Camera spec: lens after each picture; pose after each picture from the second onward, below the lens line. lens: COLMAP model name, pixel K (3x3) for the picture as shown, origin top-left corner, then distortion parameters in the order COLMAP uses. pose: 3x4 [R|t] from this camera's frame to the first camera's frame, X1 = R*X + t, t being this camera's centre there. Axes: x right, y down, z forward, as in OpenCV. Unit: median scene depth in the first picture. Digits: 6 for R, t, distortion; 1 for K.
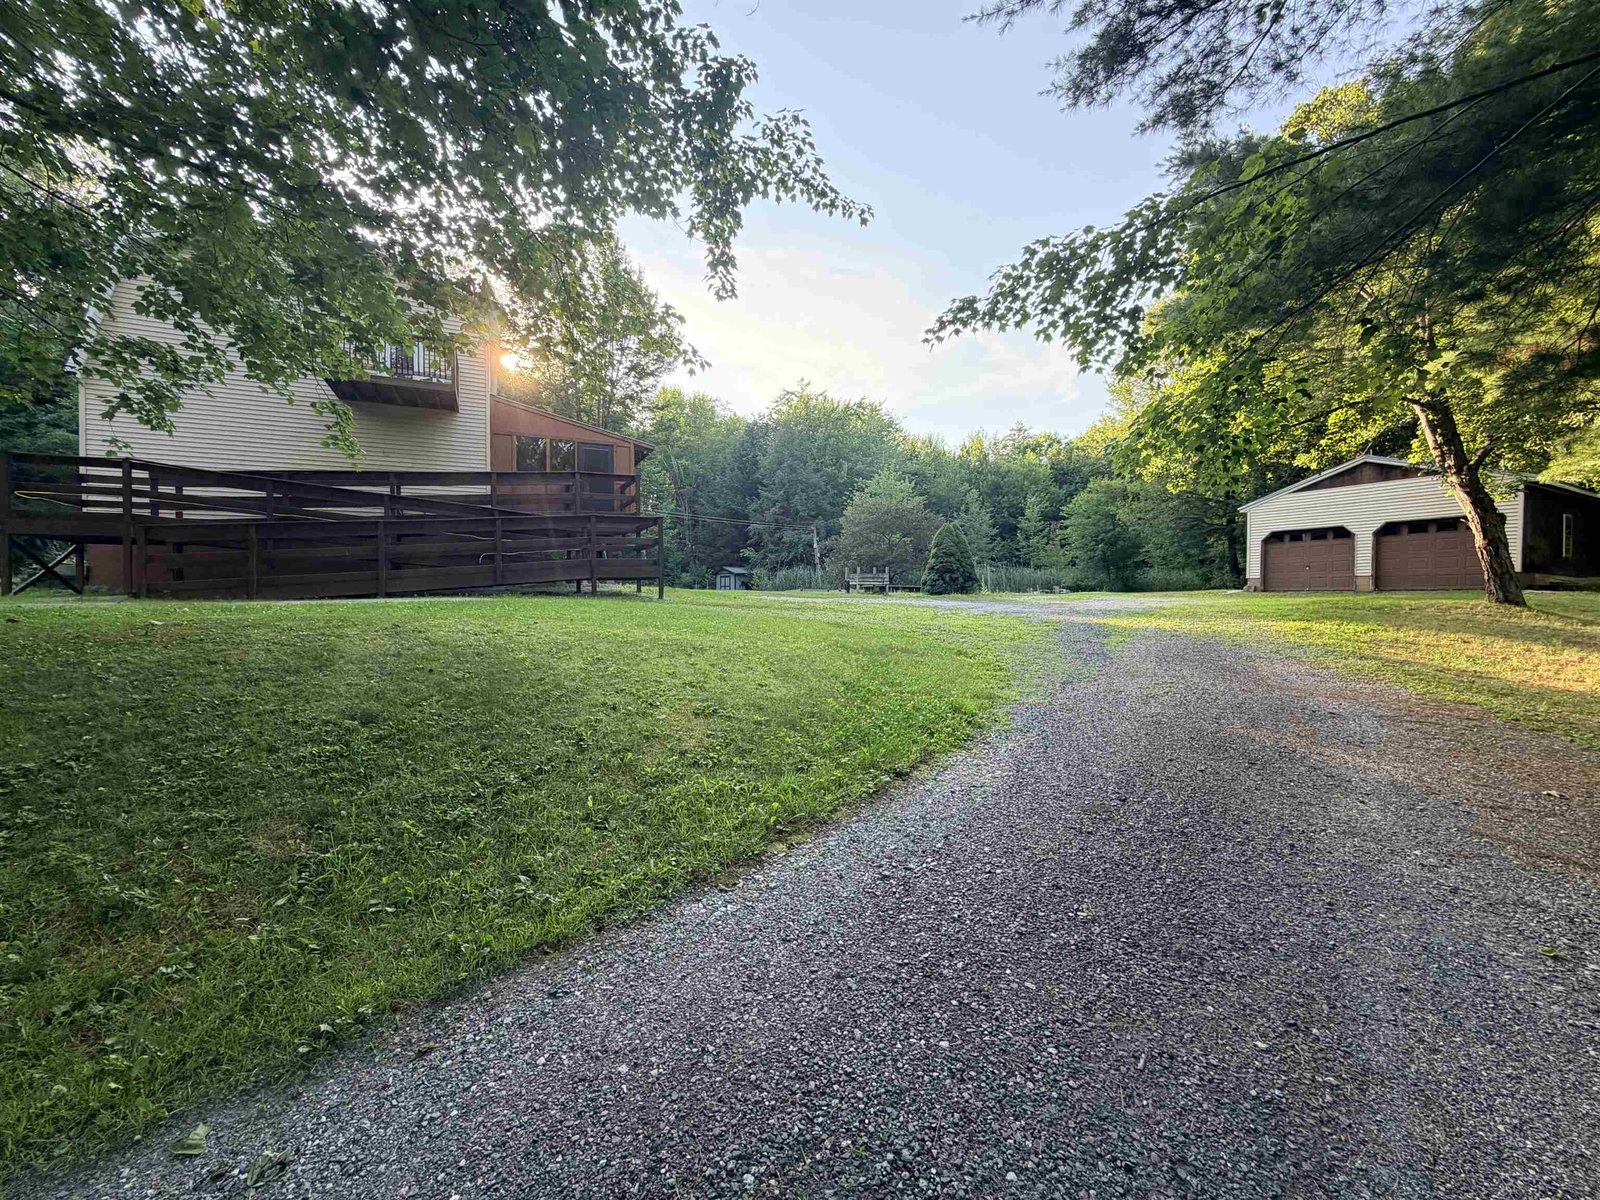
lens RADIAL K [[637.7, 0, 791.6], [0, 637.7, 600.7], [0, 0, 1]] dist [0.001308, 0.000088]
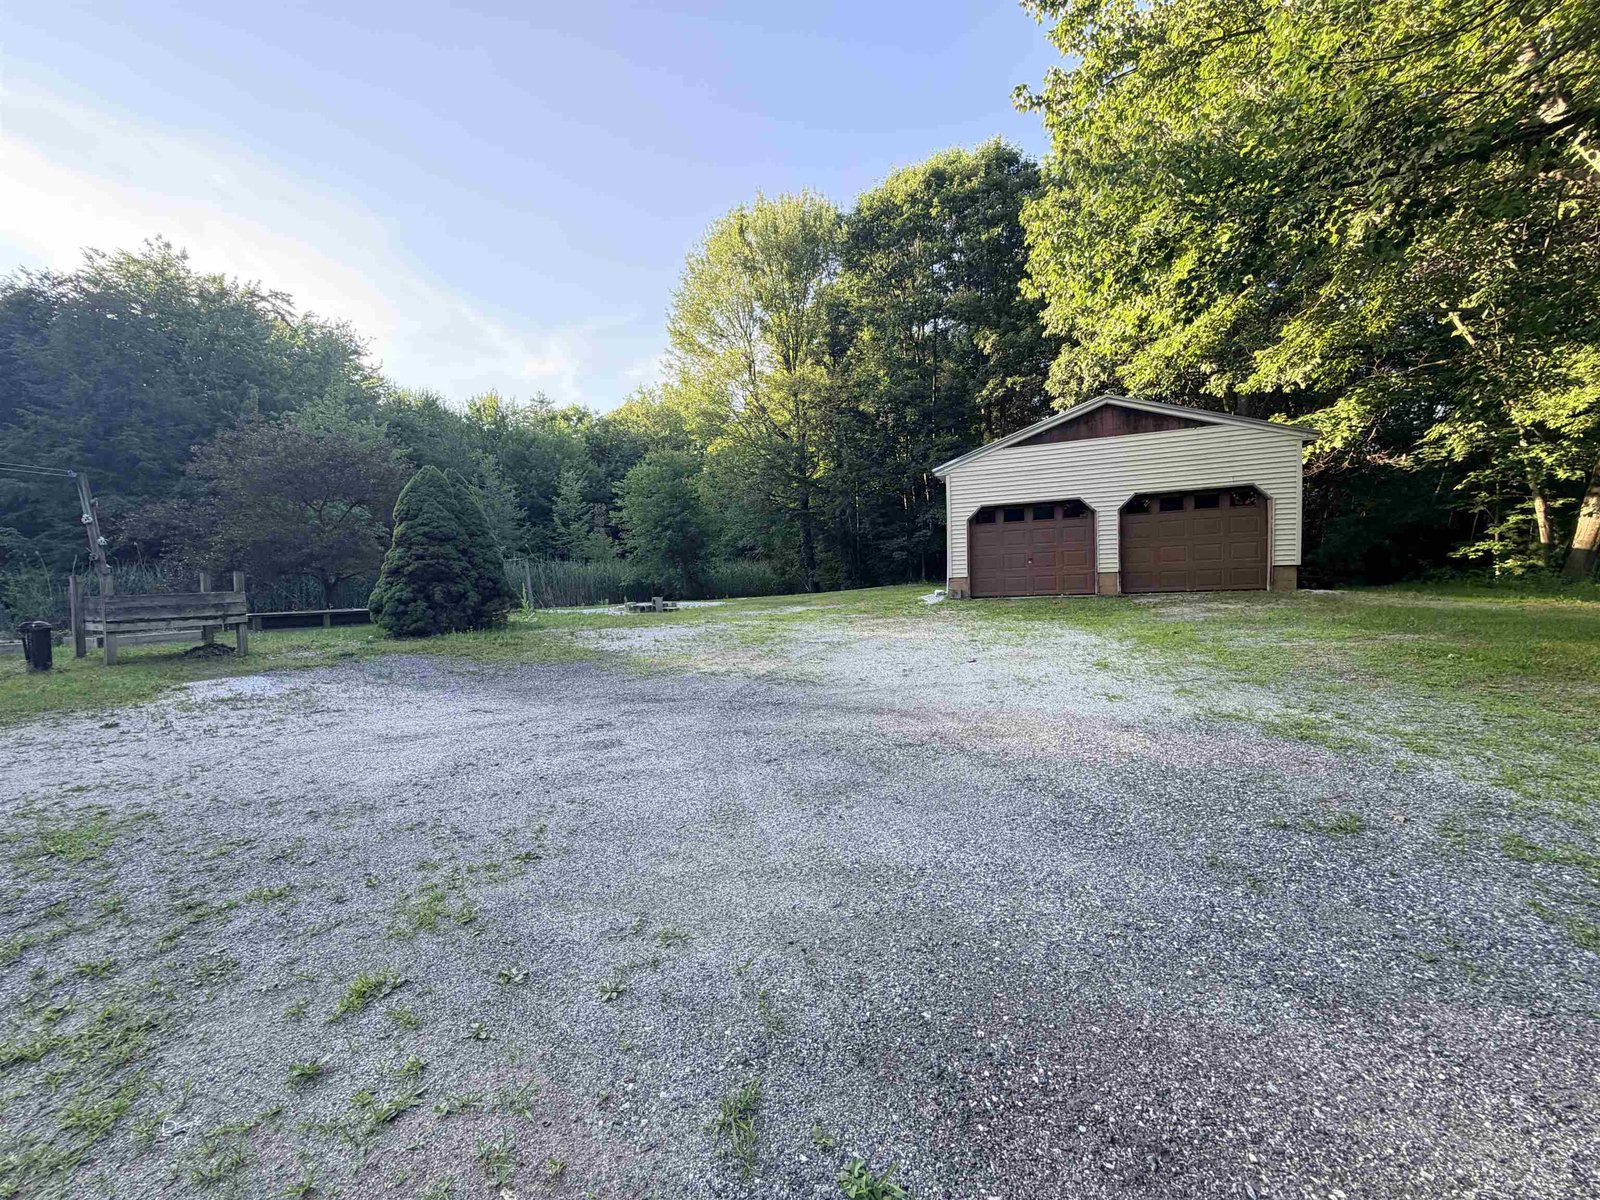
lens RADIAL K [[637.7, 0, 791.6], [0, 637.7, 600.7], [0, 0, 1]] dist [0.001308, 0.000088]
pose [[0.755833, -0.053902, 0.652542, 0.101681], [0.045298, 0.998523, 0.030012, -0.023455], [-0.653196, 0.006875, 0.757158, 0.369623]]
